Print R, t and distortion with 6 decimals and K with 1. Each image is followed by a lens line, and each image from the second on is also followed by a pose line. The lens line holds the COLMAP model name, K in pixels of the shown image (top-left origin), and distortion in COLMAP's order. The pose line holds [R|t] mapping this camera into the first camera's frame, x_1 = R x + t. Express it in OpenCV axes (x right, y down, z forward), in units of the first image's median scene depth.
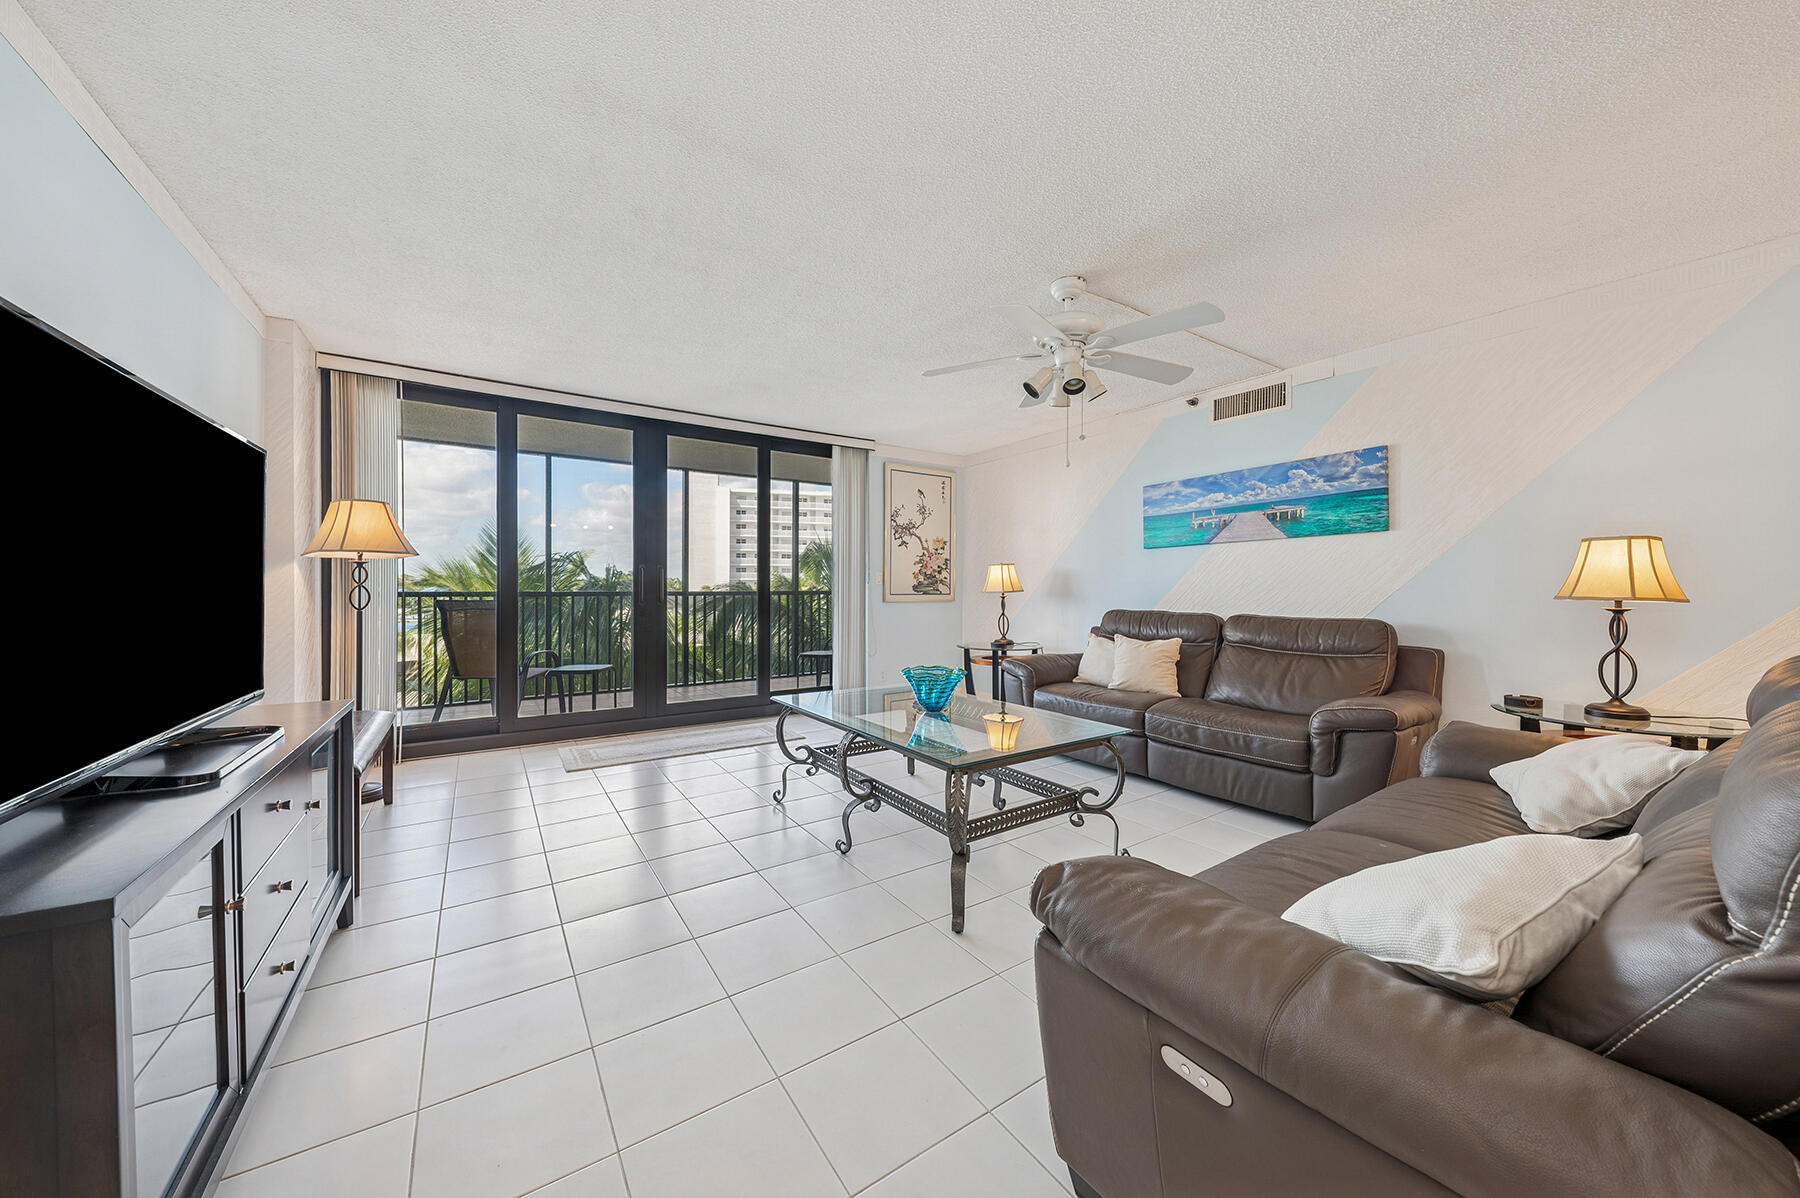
lens RADIAL K [[622.9, 0, 907.4], [0, 622.9, 586.5], [0, 0, 1]] dist [0.001776, 0.000029]
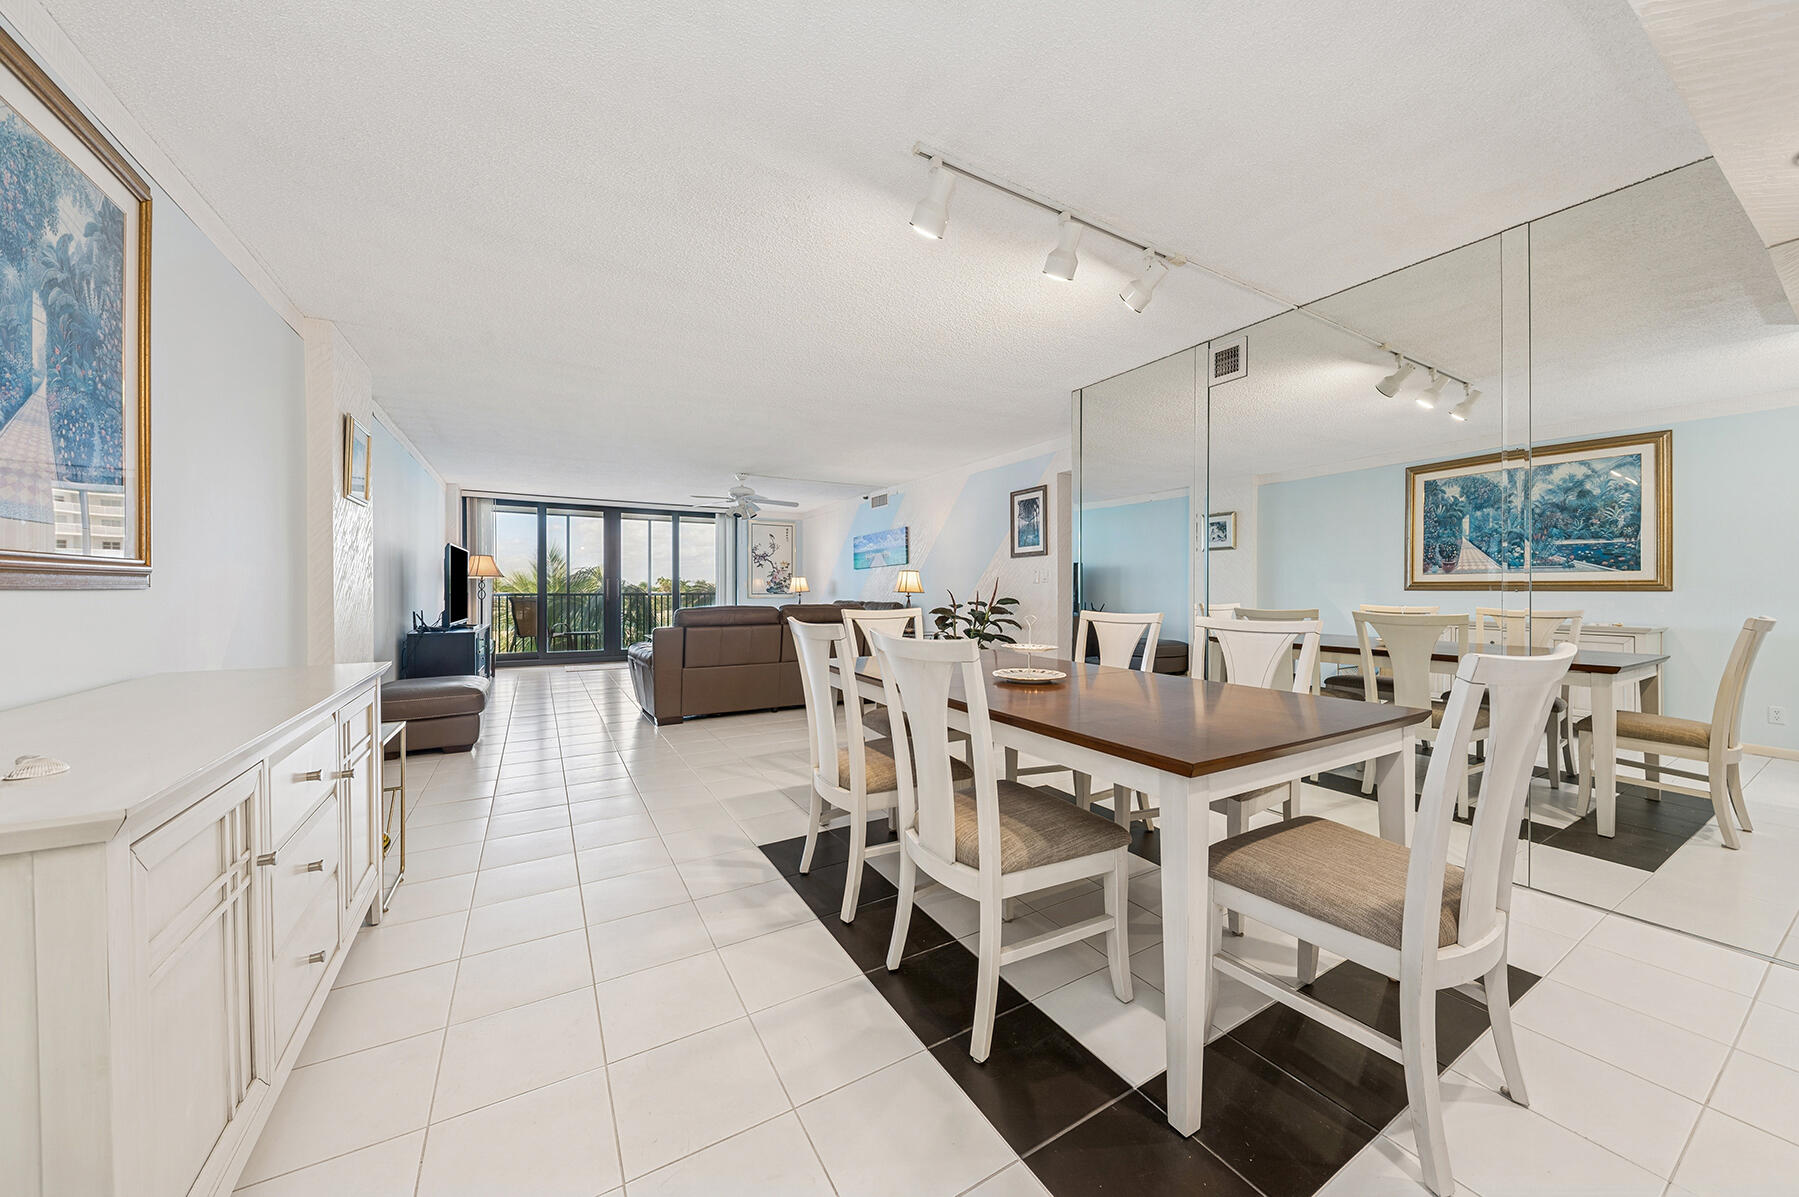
lens RADIAL K [[622.5, 0, 899.0], [0, 622.5, 586.2], [0, 0, 1]] dist [0.001776, 0.000029]
pose [[0.998004, -0.010273, -0.062303, 0.565497], [0.009898, 0.999931, -0.006334, 0.005853], [0.062364, 0.005705, 0.998037, -0.837723]]
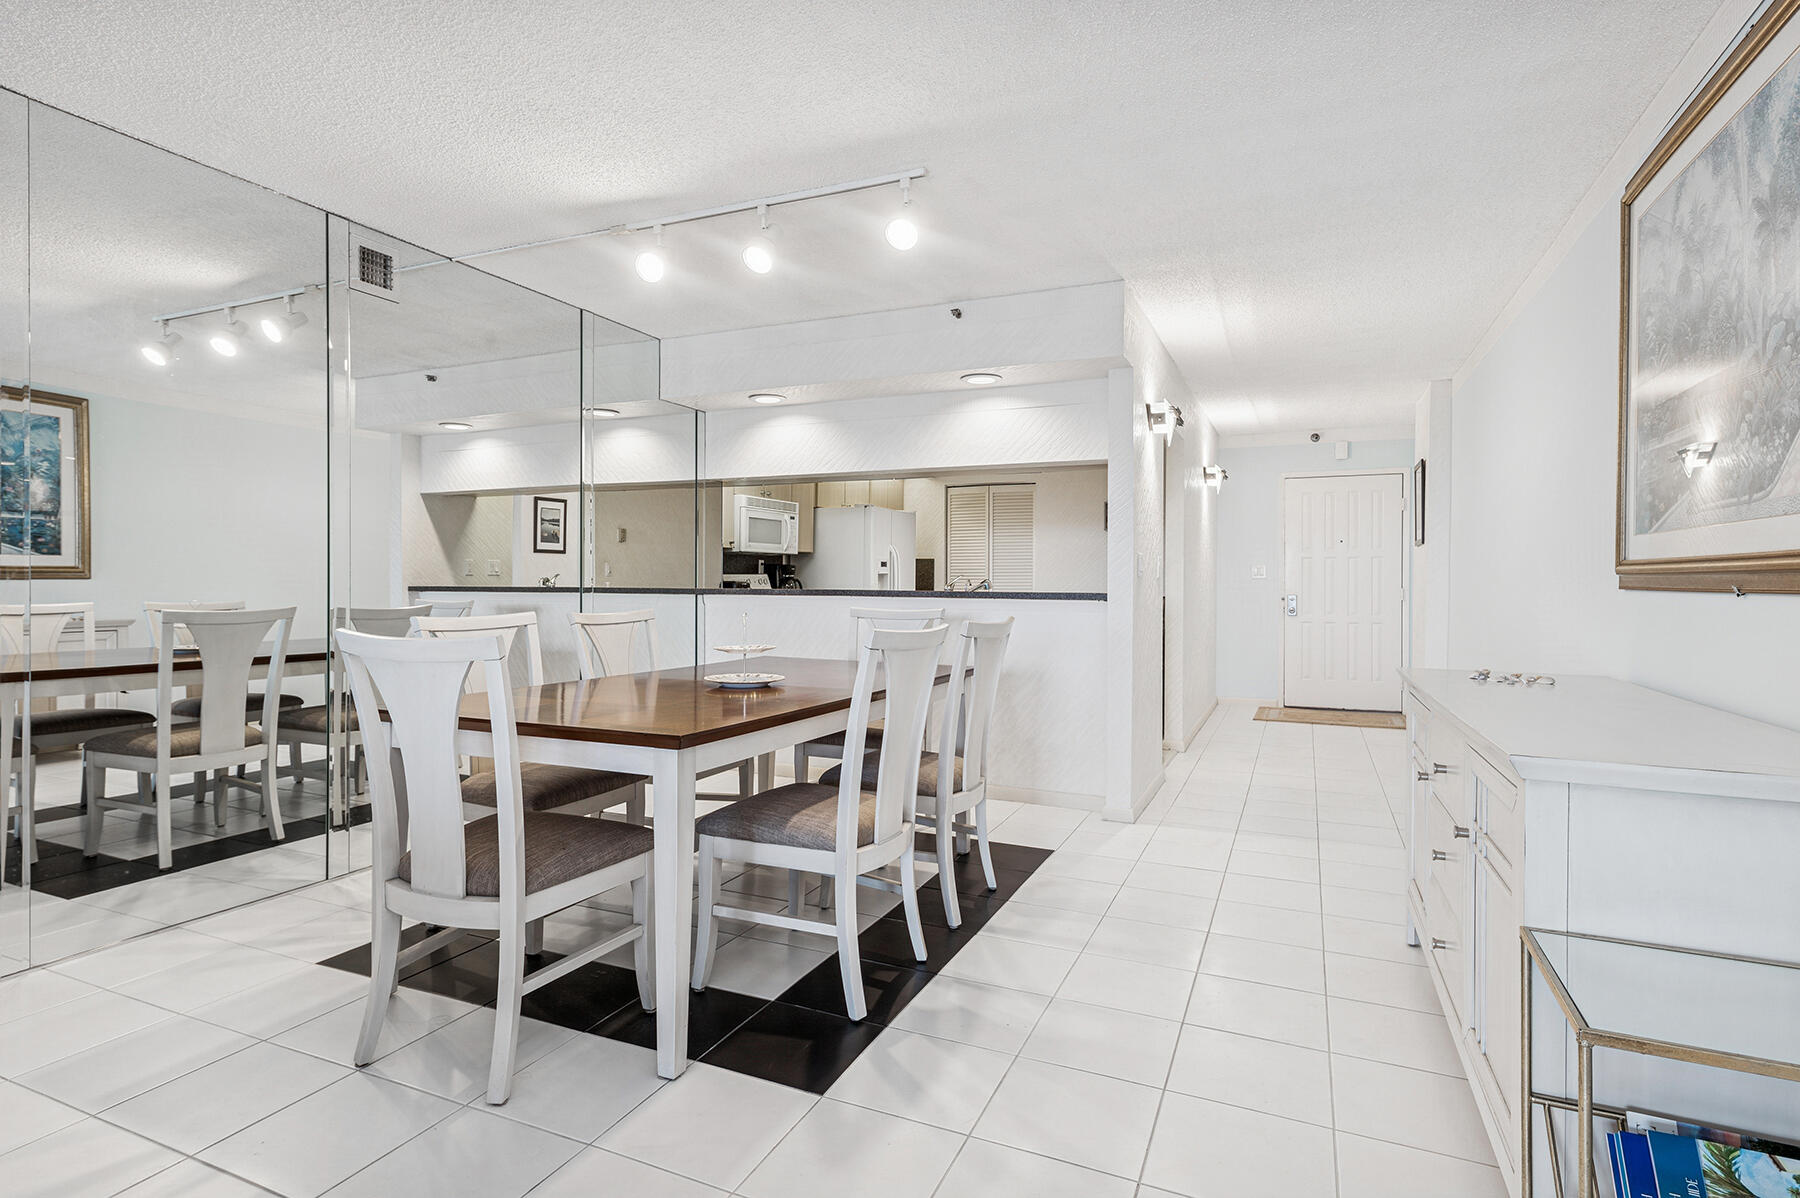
lens RADIAL K [[922.1, 0, 902.4], [0, 922.1, 586.0], [0, 0, 1]] dist [0.000687, 0.000331]
pose [[-0.535010, -0.021988, 0.844560, -0.769403], [-0.007318, 0.999744, 0.021392, -0.024817], [-0.844814, 0.005265, -0.535034, 1.023757]]
